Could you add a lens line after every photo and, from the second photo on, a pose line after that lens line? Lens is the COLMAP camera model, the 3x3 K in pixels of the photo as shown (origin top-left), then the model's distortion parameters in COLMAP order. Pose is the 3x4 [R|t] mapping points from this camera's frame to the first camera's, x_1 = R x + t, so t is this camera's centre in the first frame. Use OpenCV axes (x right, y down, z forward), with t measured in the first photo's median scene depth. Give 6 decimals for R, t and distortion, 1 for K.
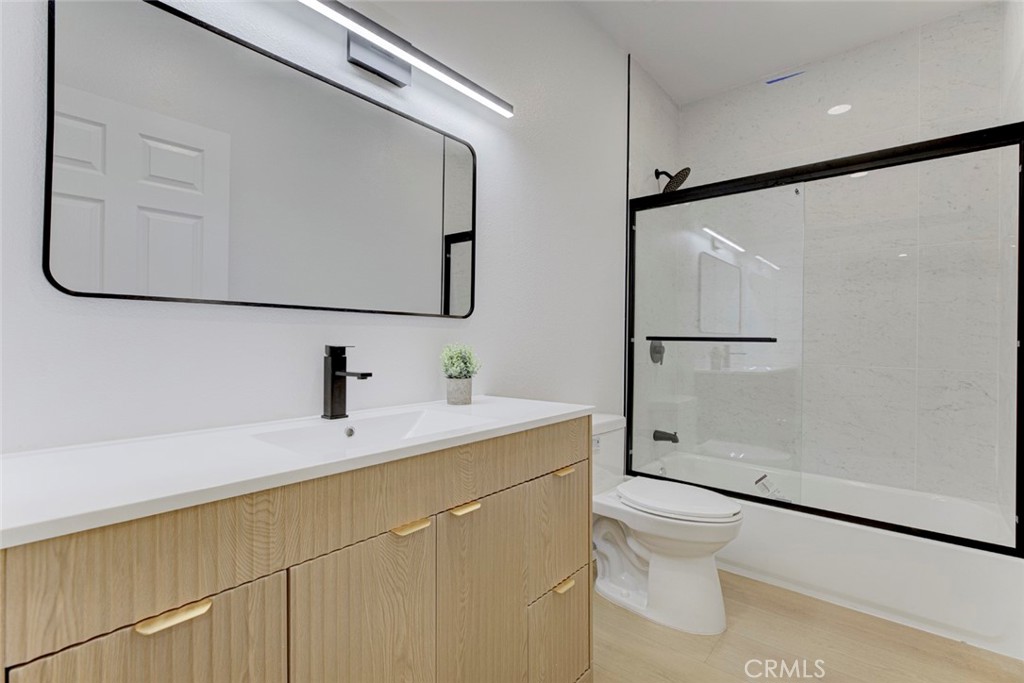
lens RADIAL K [[469.9, 0, 513.6], [0, 469.9, 344.3], [0, 0, 1]] dist [-0.003766, 0.000095]
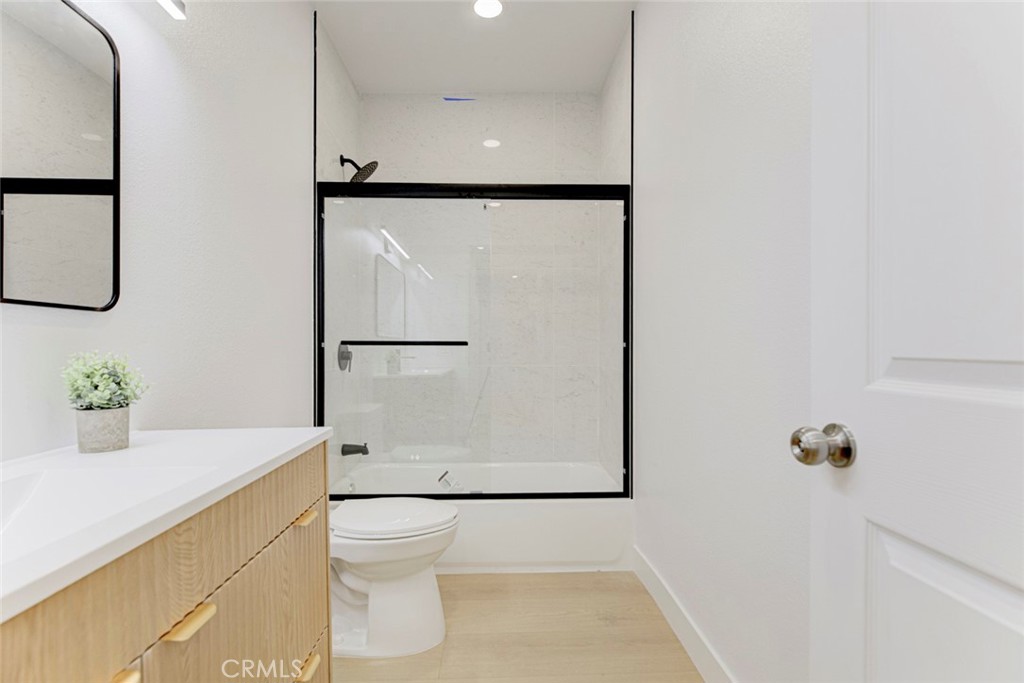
lens RADIAL K [[480.6, 0, 510.9], [0, 480.6, 352.7], [0, 0, 1]] dist [-0.003928, 0.000243]
pose [[0.744543, -0.019560, 0.667287, -0.100387], [0.015128, 0.999808, 0.012427, -0.000308], [-0.667403, 0.000842, 0.744697, 0.131237]]
